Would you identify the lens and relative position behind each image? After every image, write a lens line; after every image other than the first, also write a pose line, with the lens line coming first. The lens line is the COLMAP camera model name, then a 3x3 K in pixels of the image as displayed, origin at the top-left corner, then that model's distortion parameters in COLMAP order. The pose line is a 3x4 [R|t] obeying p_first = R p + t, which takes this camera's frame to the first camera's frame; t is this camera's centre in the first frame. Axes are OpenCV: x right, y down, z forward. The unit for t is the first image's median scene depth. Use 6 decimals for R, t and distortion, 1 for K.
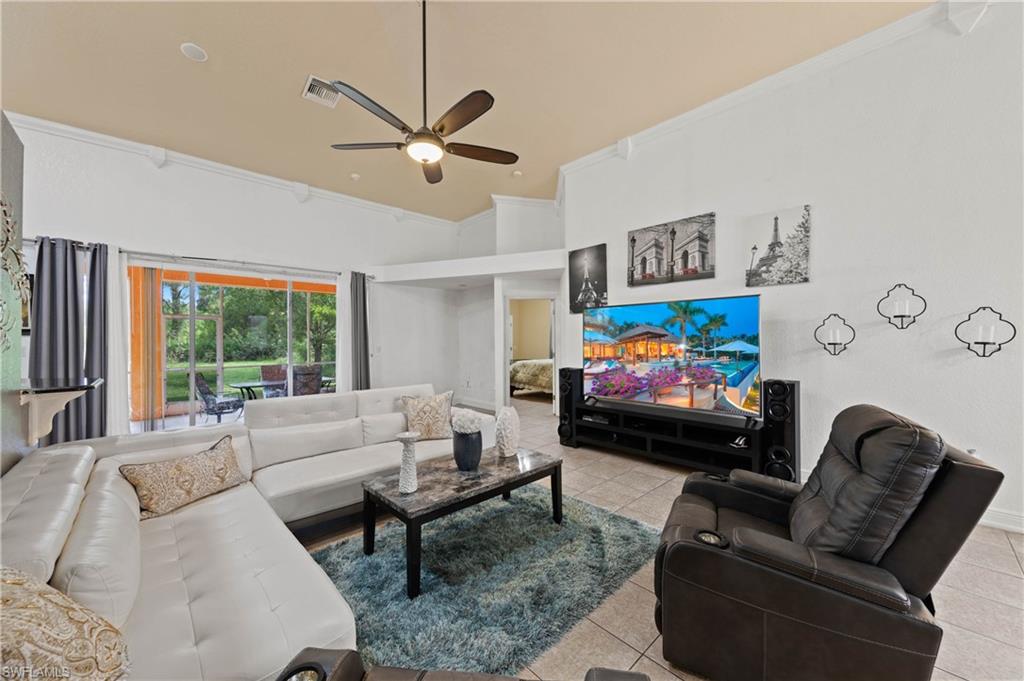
lens RADIAL K [[377.4, 0, 513.2], [0, 377.4, 340.1], [0, 0, 1]] dist [0.002713, 0.000058]
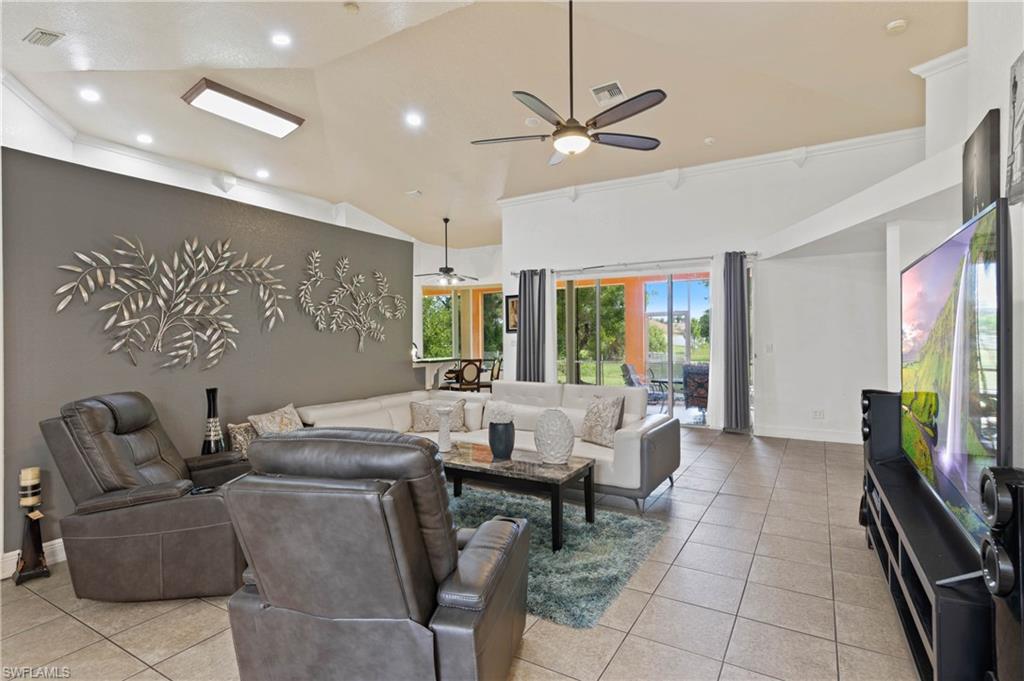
lens RADIAL K [[513.1, 0, 514.9], [0, 513.1, 339.7], [0, 0, 1]] dist [0.006422, -0.000583]
pose [[0.271888, 0.009494, -0.962282, 0.686000], [0.001549, 0.999946, 0.010303, -0.005429], [0.962328, -0.004292, 0.271859, 0.331953]]
